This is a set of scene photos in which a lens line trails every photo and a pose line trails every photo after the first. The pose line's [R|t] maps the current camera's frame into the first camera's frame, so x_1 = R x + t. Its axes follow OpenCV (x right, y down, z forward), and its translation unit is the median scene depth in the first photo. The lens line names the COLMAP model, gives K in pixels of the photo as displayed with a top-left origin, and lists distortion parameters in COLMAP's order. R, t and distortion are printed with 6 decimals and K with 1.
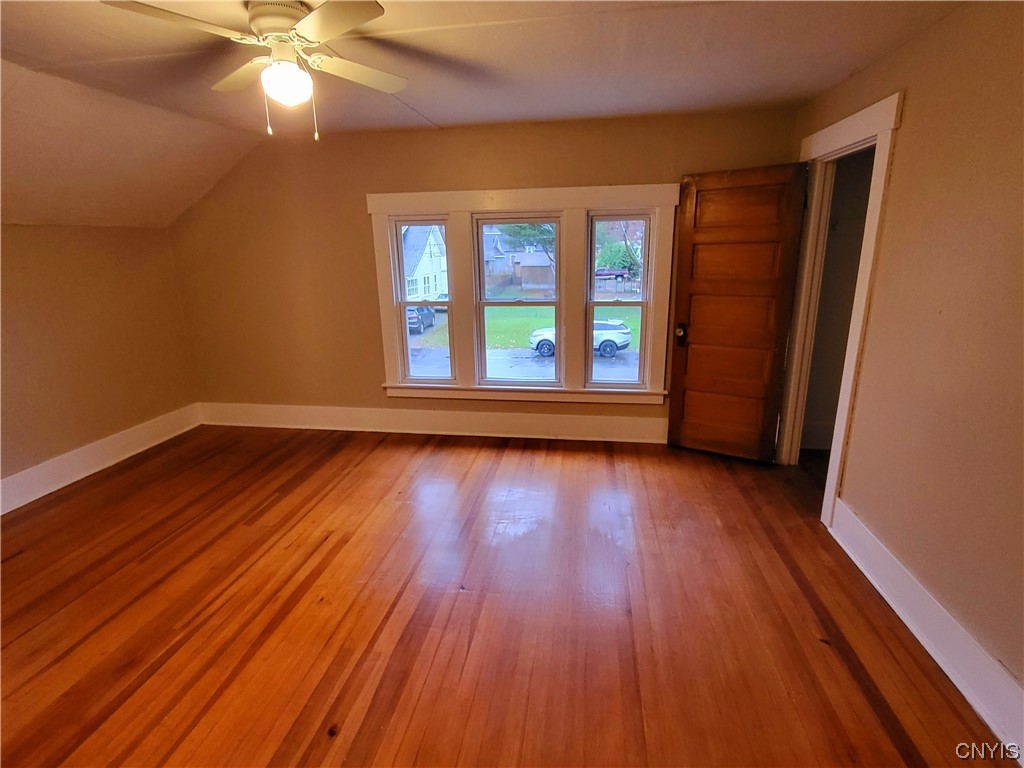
lens RADIAL K [[512.3, 0, 509.3], [0, 512.3, 384.0], [0, 0, 1]] dist [-0.001106, -0.002116]
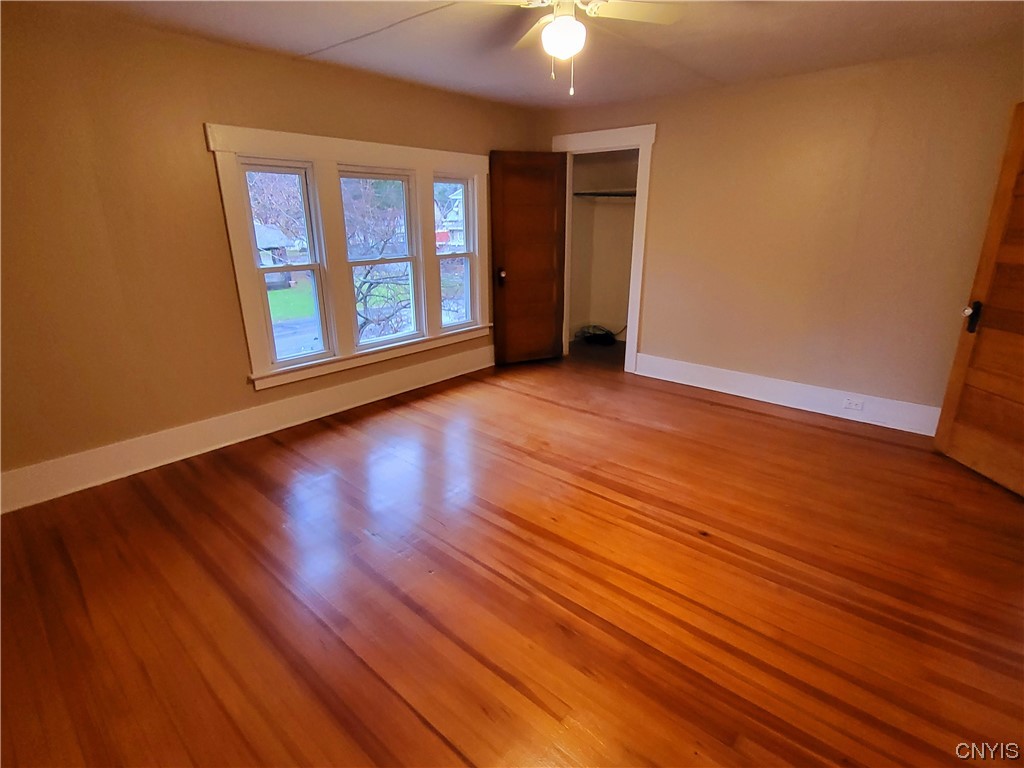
lens RADIAL K [[512.3, 0, 509.3], [0, 512.3, 384.0], [0, 0, 1]] dist [-0.001106, -0.002116]
pose [[0.538504, -0.247552, 0.805439, -0.807097], [0.206925, 0.965451, 0.158385, -0.036482], [-0.816820, 0.081374, 0.571124, 0.276561]]
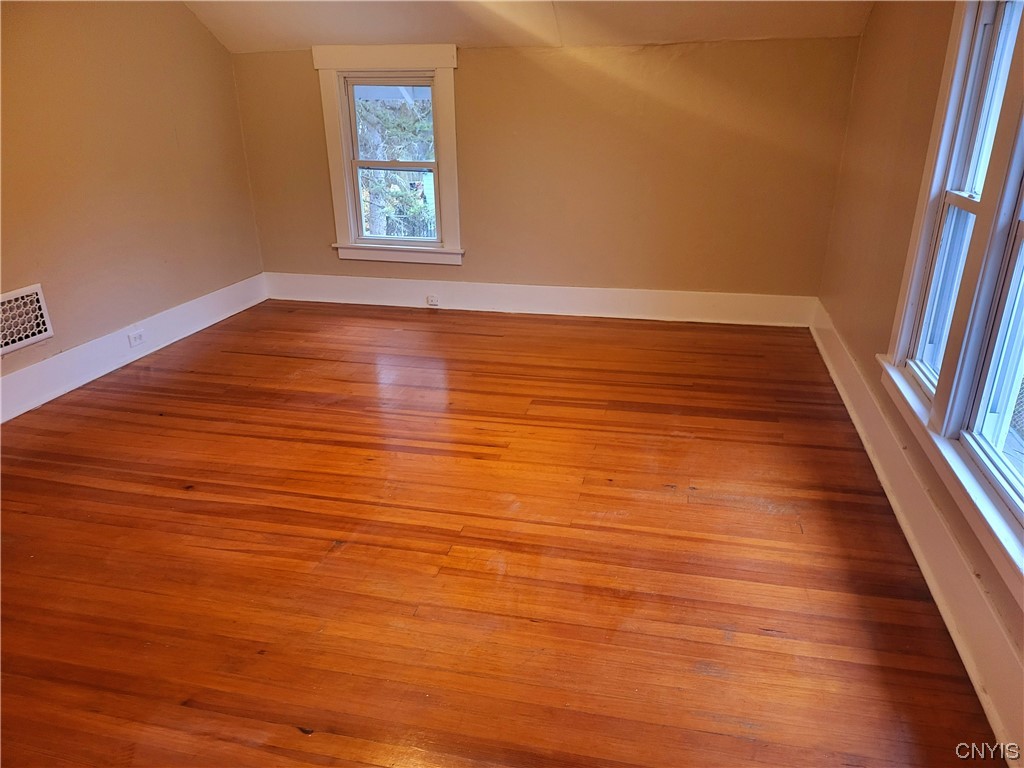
lens RADIAL K [[714.3, 0, 519.1], [0, 714.3, 388.5], [0, 0, 1]] dist [0.035351, -0.003579]
pose [[-0.065513, 0.391288, -0.917933, 0.523359], [-0.242468, 0.886097, 0.395022, -0.195591], [0.967945, 0.248449, 0.036824, 0.776915]]
